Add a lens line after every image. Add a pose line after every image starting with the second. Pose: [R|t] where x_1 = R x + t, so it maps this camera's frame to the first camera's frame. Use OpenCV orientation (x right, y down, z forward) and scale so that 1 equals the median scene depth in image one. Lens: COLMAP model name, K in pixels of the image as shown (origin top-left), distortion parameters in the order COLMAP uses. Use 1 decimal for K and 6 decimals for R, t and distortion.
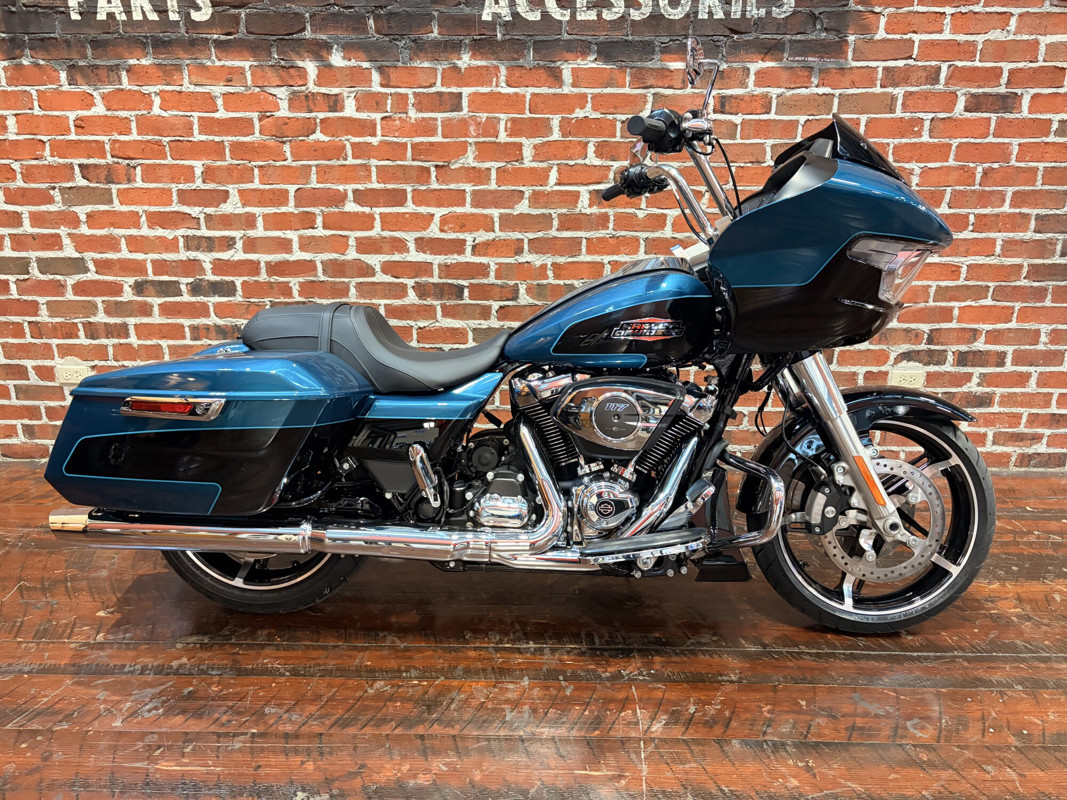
lens RADIAL K [[809.0, 0, 524.4], [0, 809.0, 396.4], [0, 0, 1]] dist [0.035136, -0.039734]
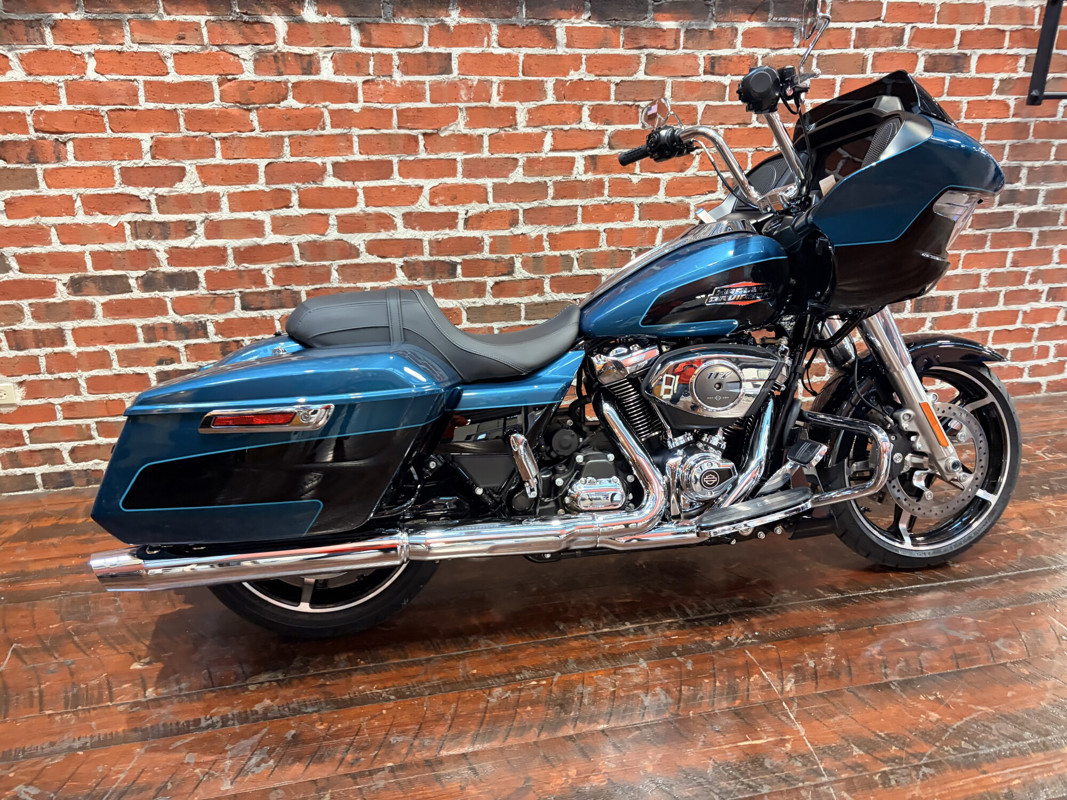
lens RADIAL K [[809.0, 0, 537.1], [0, 809.0, 403.4], [0, 0, 1]] dist [0.035136, -0.039734]
pose [[0.971695, -0.092682, 0.217301, -0.213094], [0.083579, 0.995209, 0.050733, -0.014405], [-0.220962, -0.031135, 0.974785, 0.059338]]
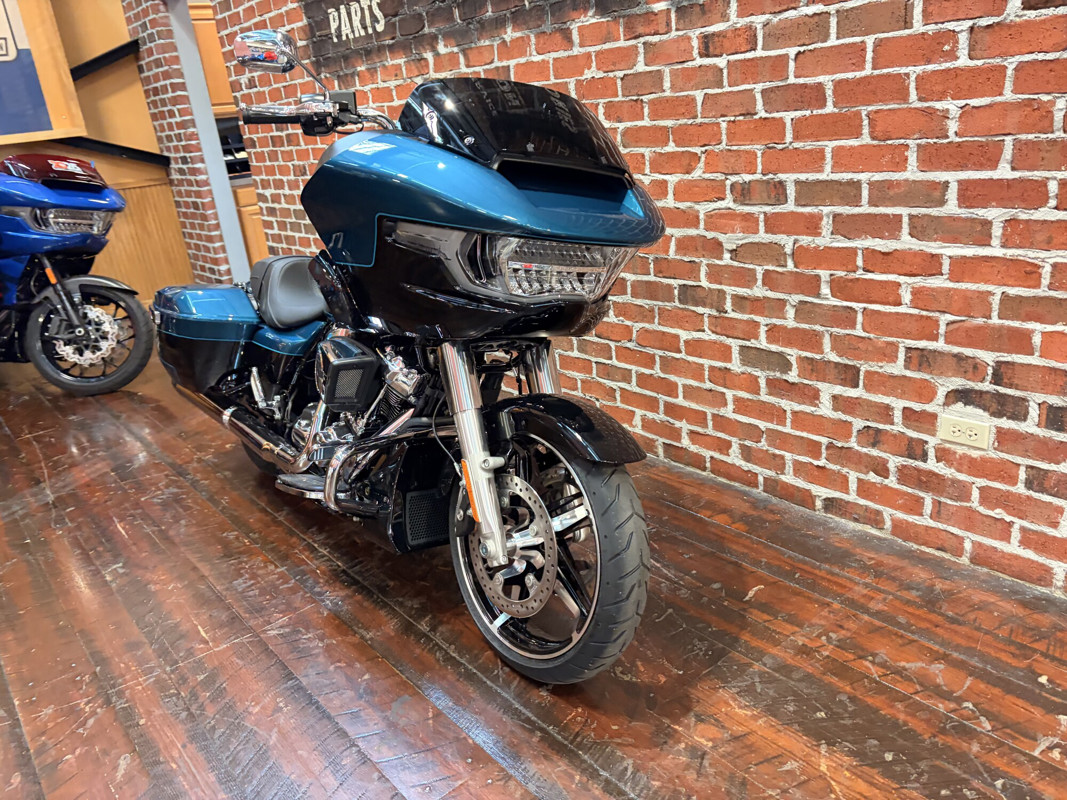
lens RADIAL K [[809.0, 0, 521.6], [0, 809.0, 404.6], [0, 0, 1]] dist [0.035136, -0.039734]
pose [[0.642980, 0.200469, -0.739181, 0.776607], [-0.146662, 0.979503, 0.138070, -0.086757], [0.751709, 0.019634, 0.659202, 0.312829]]
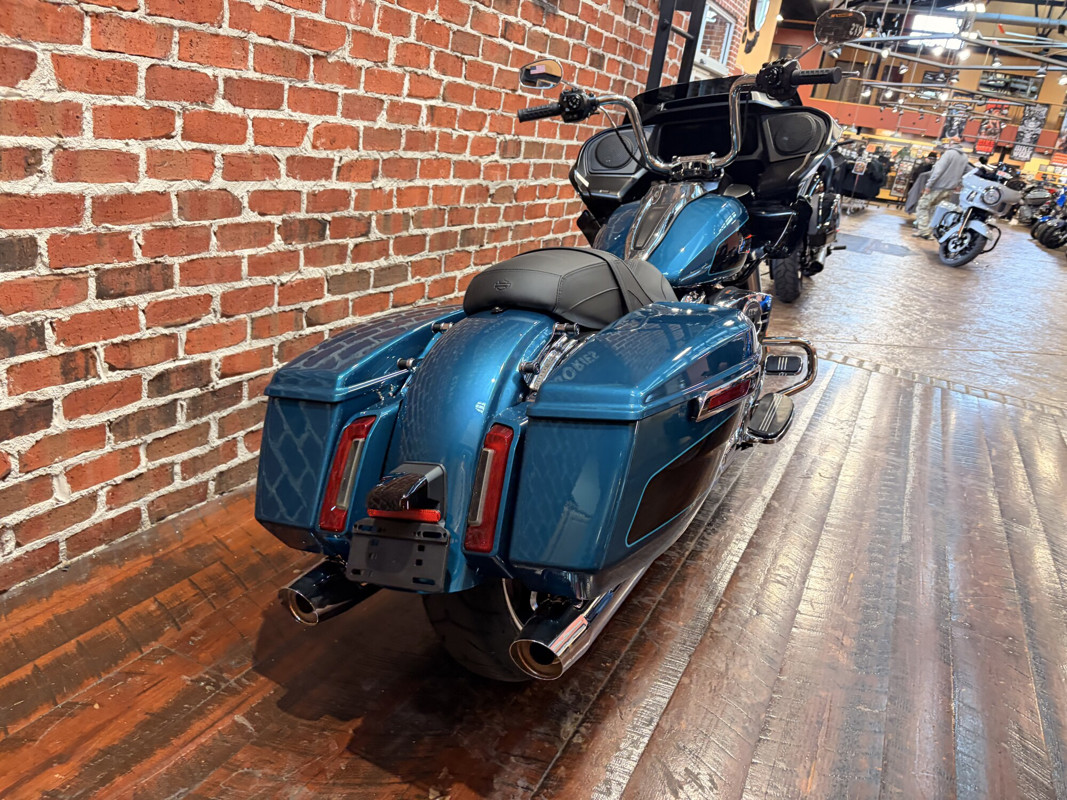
lens RADIAL K [[809.0, 0, 537.7], [0, 809.0, 401.0], [0, 0, 1]] dist [0.035136, -0.039734]
pose [[0.403297, -0.249374, 0.880434, -0.743955], [0.155935, 0.966806, 0.202410, -0.101586], [-0.901685, 0.055659, 0.428796, 0.525557]]
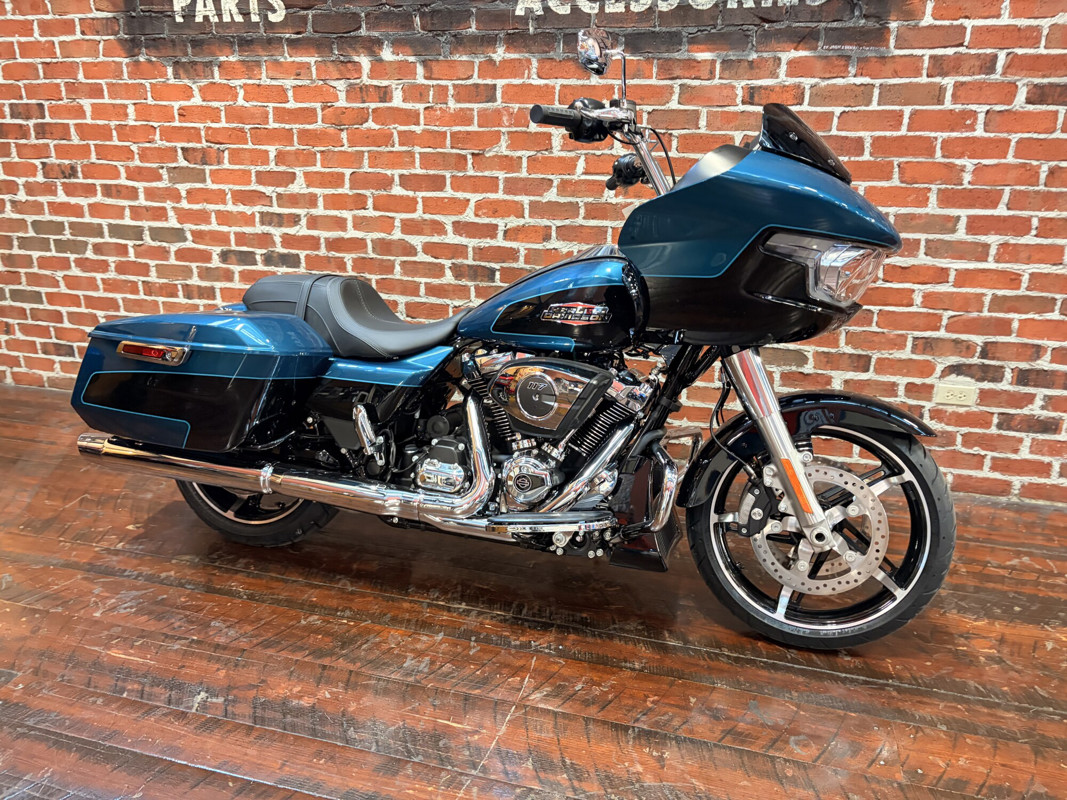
lens RADIAL K [[809.0, 0, 522.4], [0, 809.0, 389.2], [0, 0, 1]] dist [0.035136, -0.039734]
pose [[0.967719, 0.085500, -0.237084, 0.230873], [-0.085620, 0.996280, 0.009812, 0.005605], [0.237041, 0.010804, 0.971440, -0.008326]]
